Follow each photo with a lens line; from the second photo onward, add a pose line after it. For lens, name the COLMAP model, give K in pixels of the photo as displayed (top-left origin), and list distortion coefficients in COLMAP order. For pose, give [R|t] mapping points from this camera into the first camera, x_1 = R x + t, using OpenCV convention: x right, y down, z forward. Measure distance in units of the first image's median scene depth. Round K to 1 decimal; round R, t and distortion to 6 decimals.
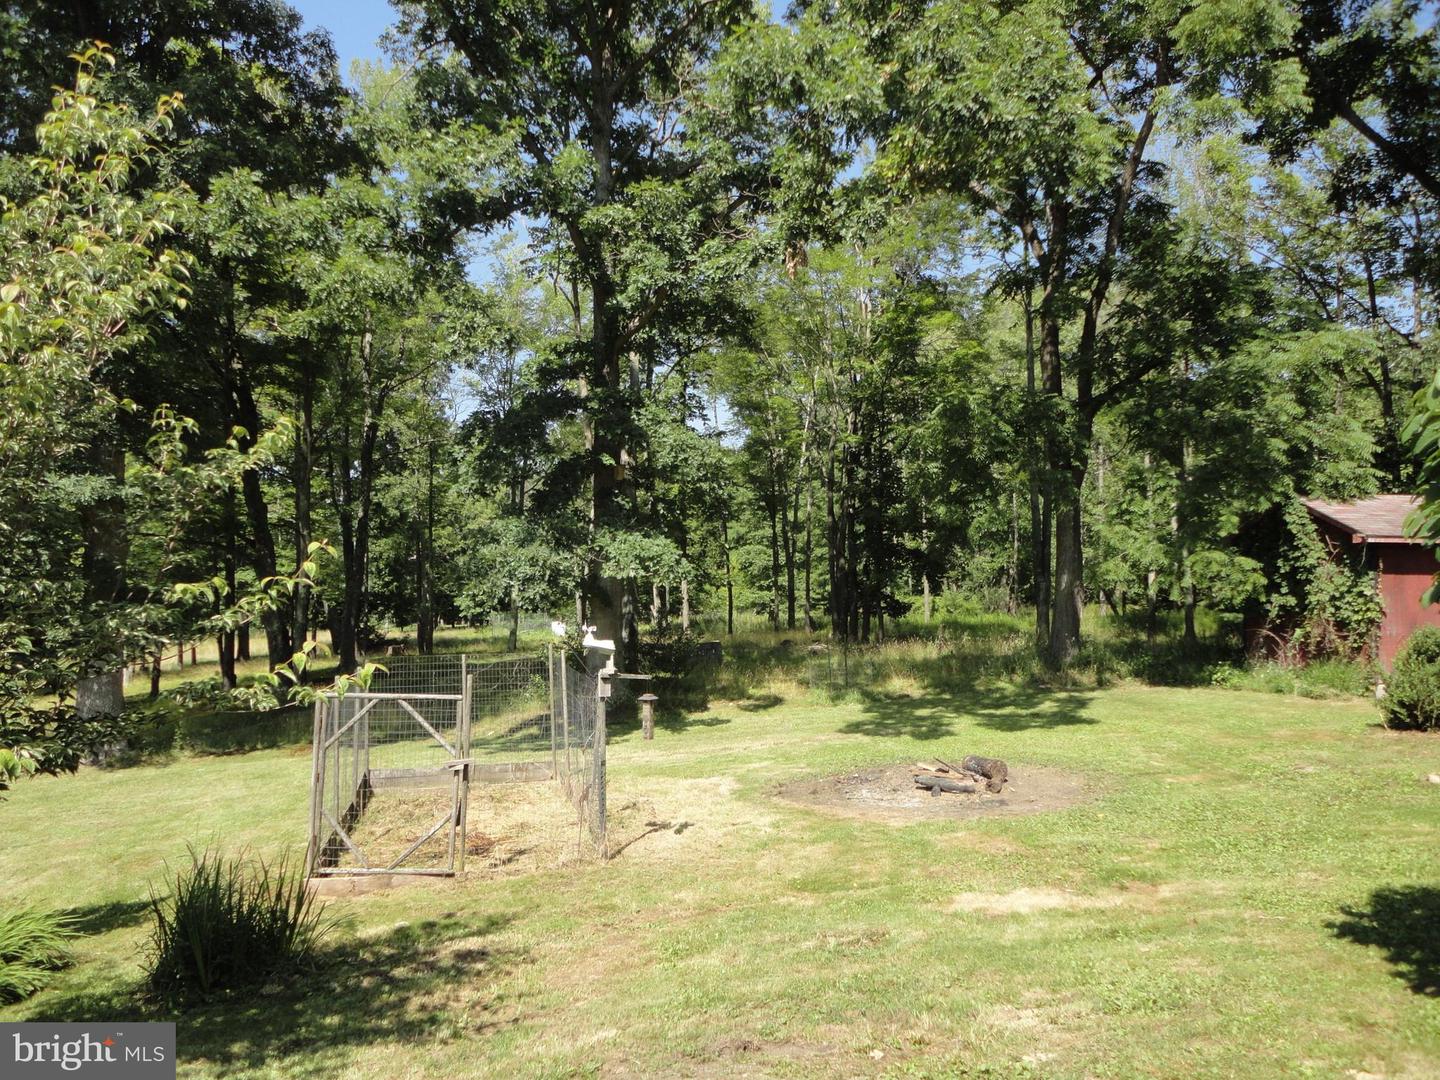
lens RADIAL K [[1079.7, 0, 715.9], [0, 1079.7, 530.7], [0, 0, 1]] dist [-0.006377, 0.002352]
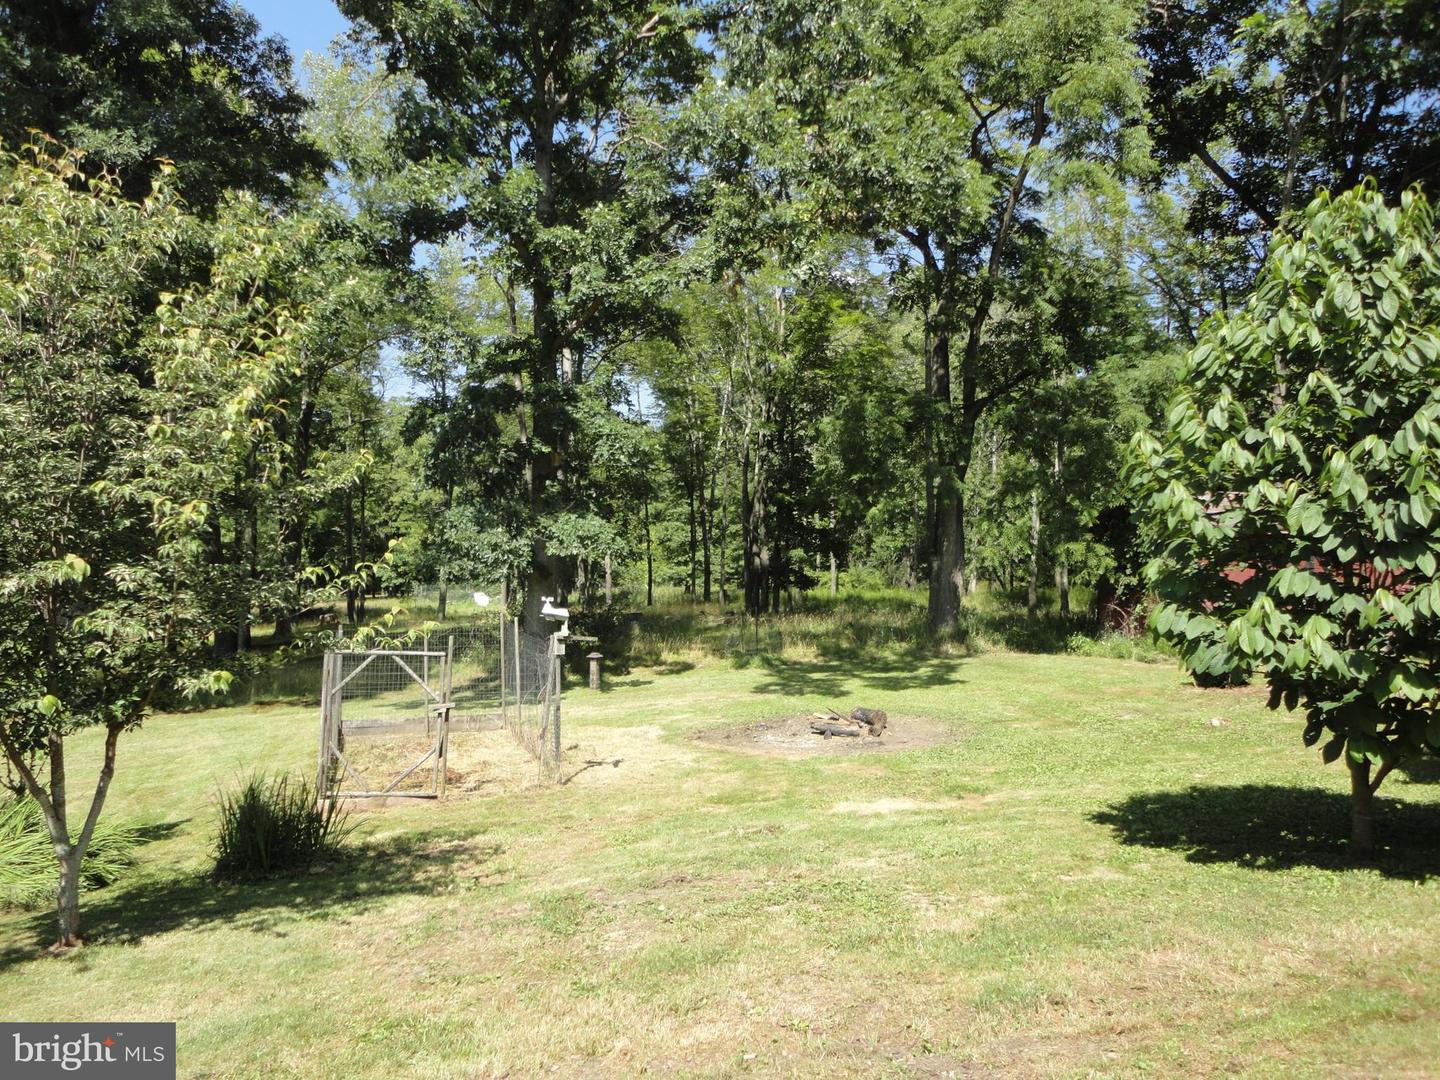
lens RADIAL K [[1046.7, 0, 720.0], [0, 1046.7, 540.0], [0, 0, 1]] dist [-0.029875, 0.005513]
pose [[0.996541, 0.012803, 0.082109, -0.010366], [-0.015424, 0.999389, 0.031372, -0.008233], [-0.081658, -0.032530, 0.996129, -0.097518]]
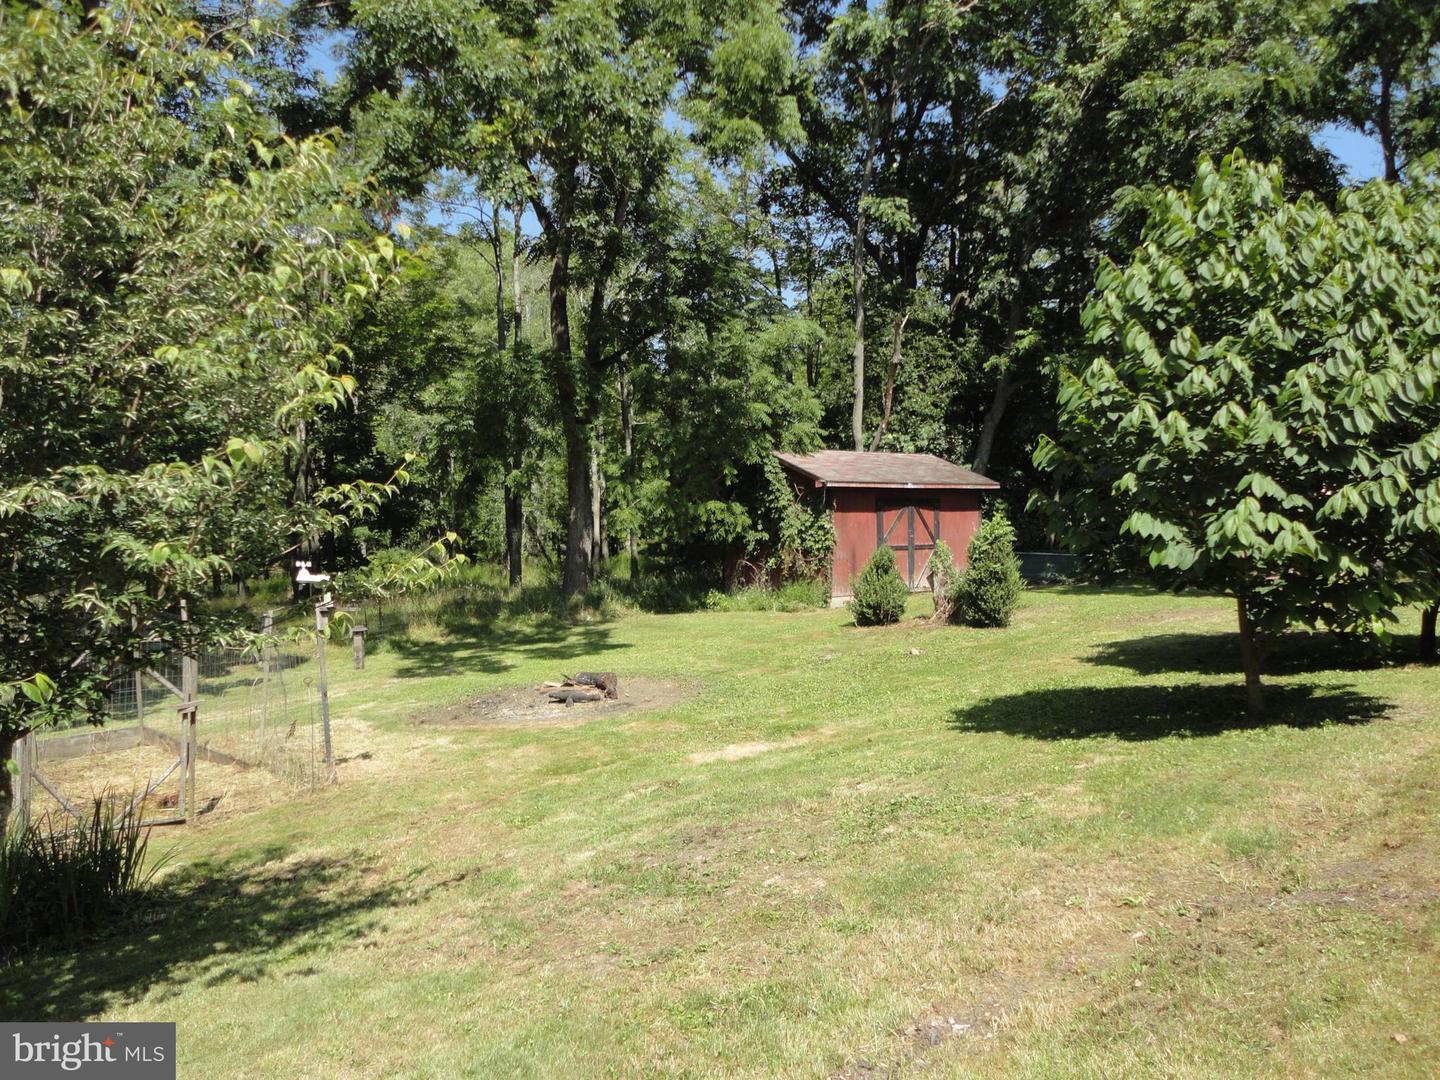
lens RADIAL K [[1100.4, 0, 715.2], [0, 1100.4, 530.3], [0, 0, 1]] dist [0.003090, 0.006022]
pose [[0.862547, -0.028433, 0.505177, -0.153927], [0.008840, 0.999114, 0.041140, 0.007135], [-0.505899, -0.031020, 0.862035, -0.051603]]
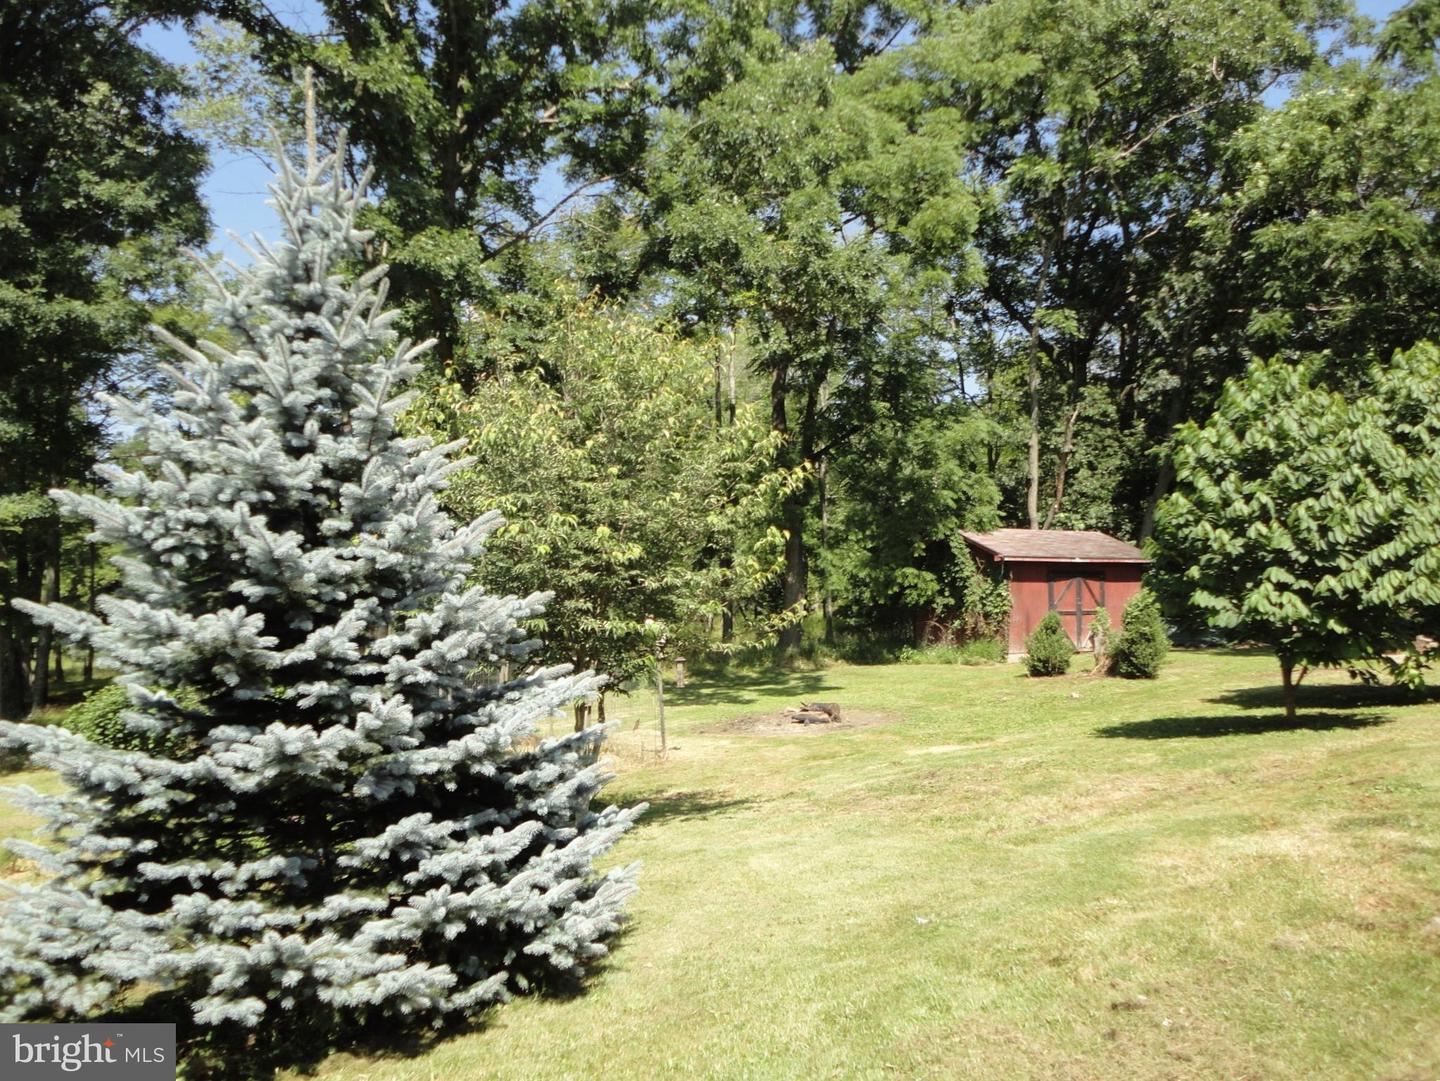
lens RADIAL K [[1061.1, 0, 742.5], [0, 1061.1, 545.9], [0, 0, 1]] dist [0.006549, 0.000852]
pose [[0.925944, 0.000947, 0.377659, -0.279184], [0.000779, 0.999990, -0.004417, -0.003303], [-0.377660, 0.004384, 0.925934, -0.228142]]
